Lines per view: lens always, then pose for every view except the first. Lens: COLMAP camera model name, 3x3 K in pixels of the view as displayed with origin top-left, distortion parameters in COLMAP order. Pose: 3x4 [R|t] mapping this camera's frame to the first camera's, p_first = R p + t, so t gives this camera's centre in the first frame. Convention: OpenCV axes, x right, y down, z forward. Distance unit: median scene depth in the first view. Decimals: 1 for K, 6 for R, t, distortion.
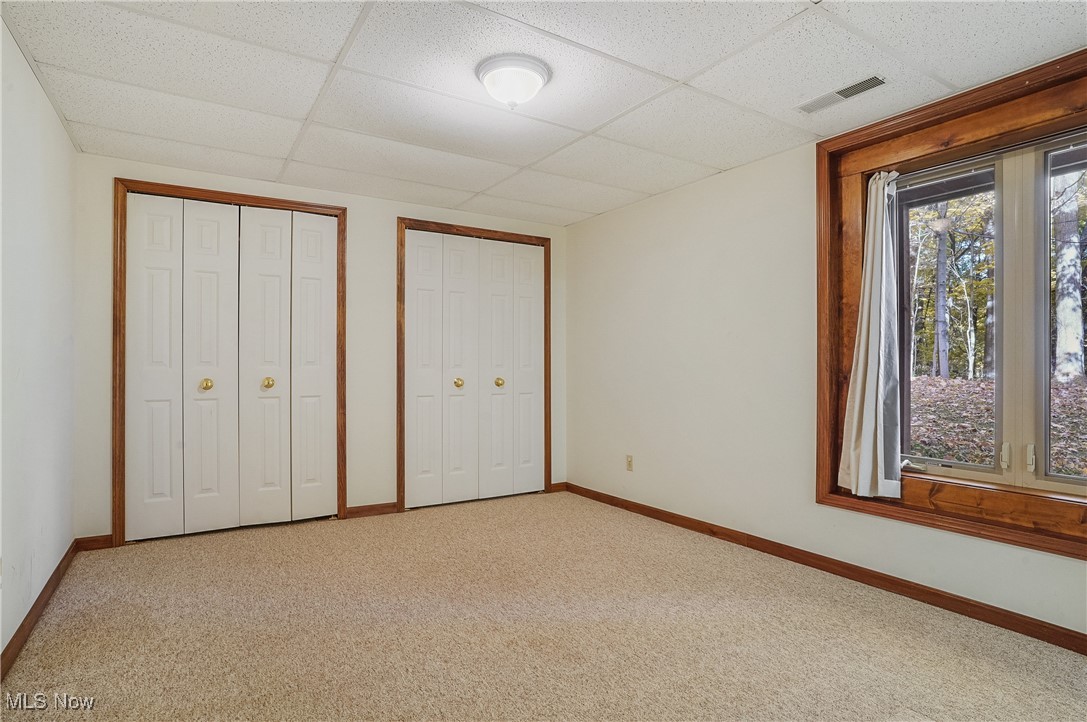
lens RADIAL K [[569.3, 0, 538.5], [0, 569.3, 366.5], [0, 0, 1]] dist [-0.054080, 0.016615]
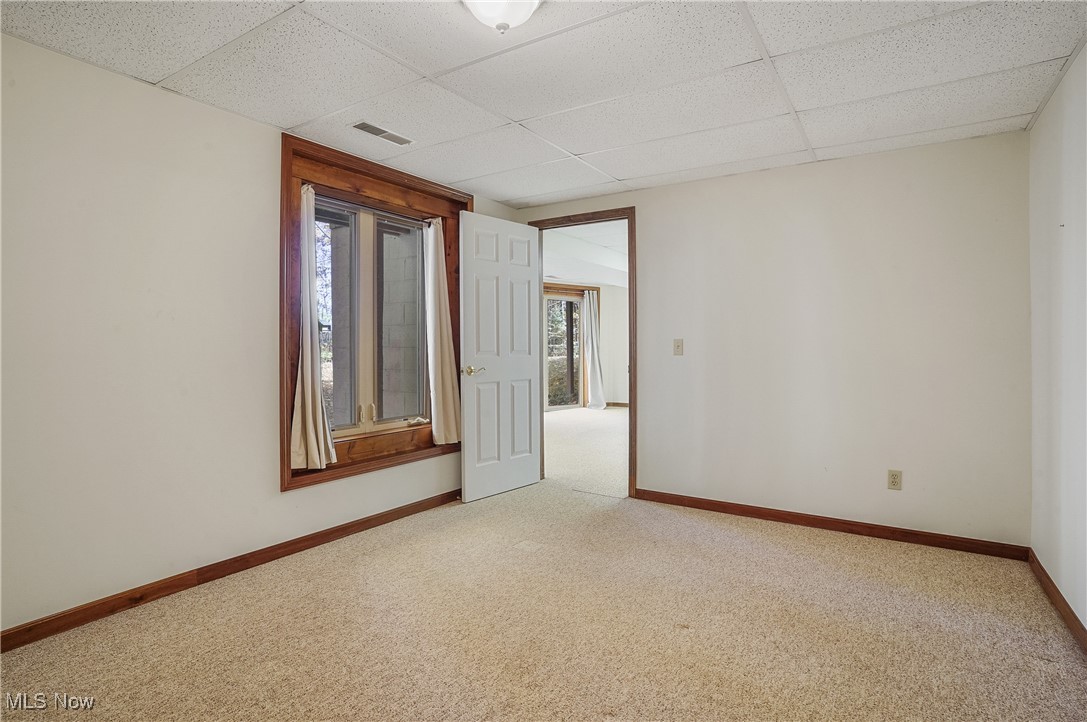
lens RADIAL K [[569.3, 0, 548.7], [0, 569.3, 350.7], [0, 0, 1]] dist [-0.054080, 0.016615]
pose [[-0.433430, -0.004532, 0.901176, -0.704615], [0.002832, 0.999976, 0.006390, -0.015511], [-0.901183, 0.005322, -0.433406, 1.158438]]
